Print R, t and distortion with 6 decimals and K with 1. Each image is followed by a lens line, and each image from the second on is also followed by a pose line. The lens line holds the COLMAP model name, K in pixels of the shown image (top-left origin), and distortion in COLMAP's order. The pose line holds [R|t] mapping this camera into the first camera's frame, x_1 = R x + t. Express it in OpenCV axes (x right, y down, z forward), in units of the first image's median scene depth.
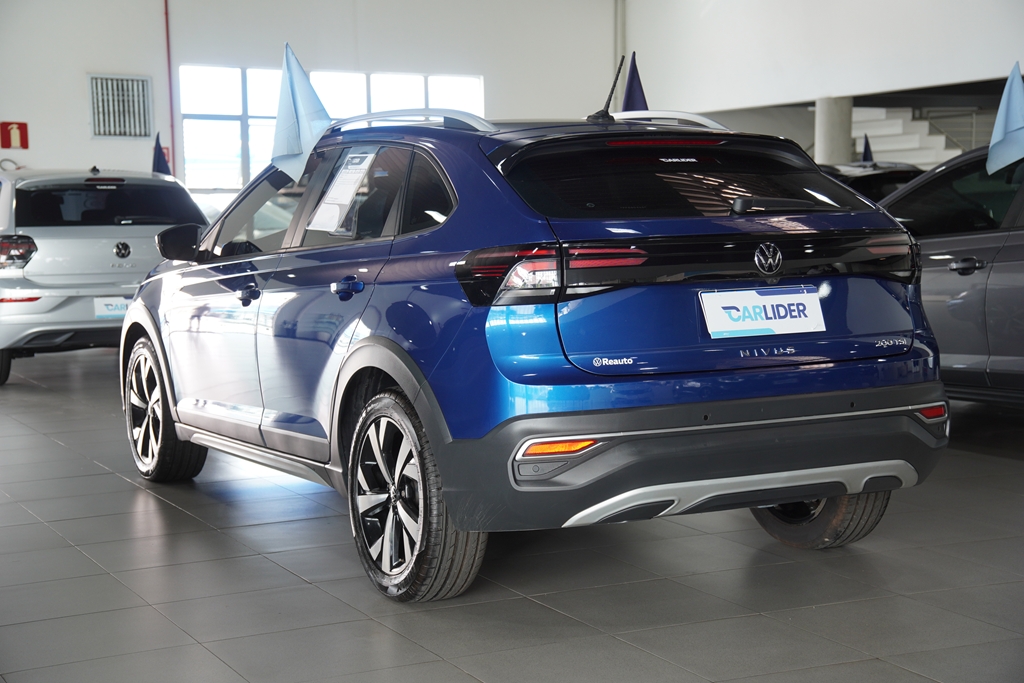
lens RADIAL K [[1652.2, 0, 512.0], [0, 1652.2, 341.5], [0, 0, 1]] dist [0.308563, 0.089335]
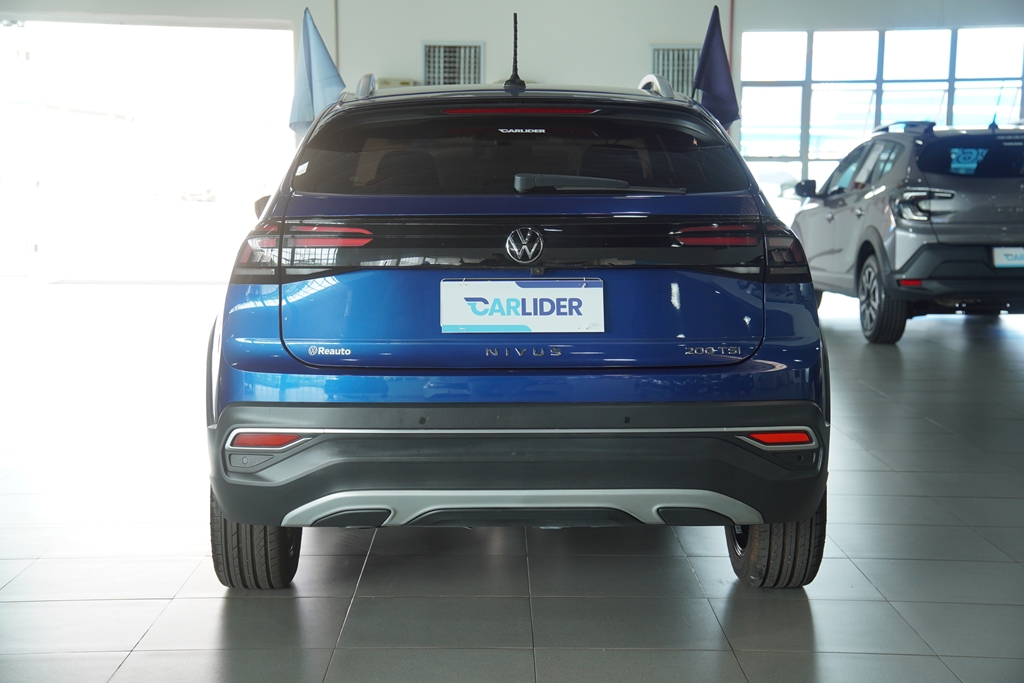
lens RADIAL K [[1639.7, 0, 512.0], [0, 1639.7, 341.5], [0, 0, 1]] dist [0.327537, -0.005880]
pose [[0.890474, 0.063784, -0.450541, 0.530273], [-0.054479, 0.997949, 0.033607, -0.027590], [0.451760, -0.005381, 0.892123, 0.223824]]
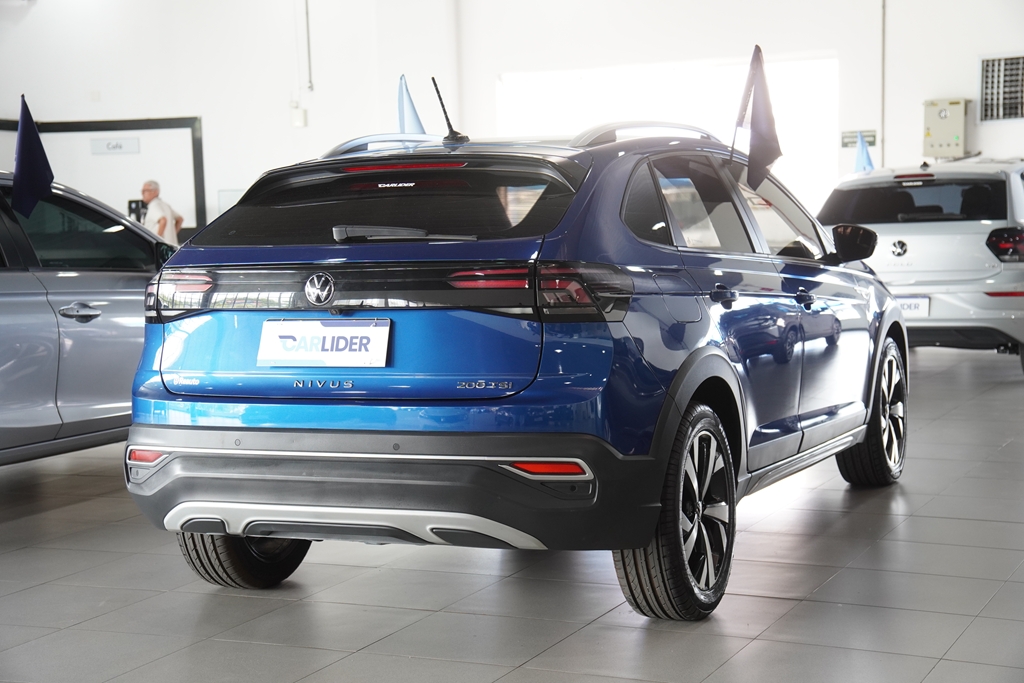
lens RADIAL K [[1729.1, 0, 512.0], [0, 1729.1, 341.5], [0, 0, 1]] dist [0.353963, 0.033421]
pose [[0.603958, 0.057014, -0.794974, 1.023397], [-0.047230, 0.998245, 0.035711, -0.060029], [0.795616, 0.015979, 0.605591, 0.460441]]
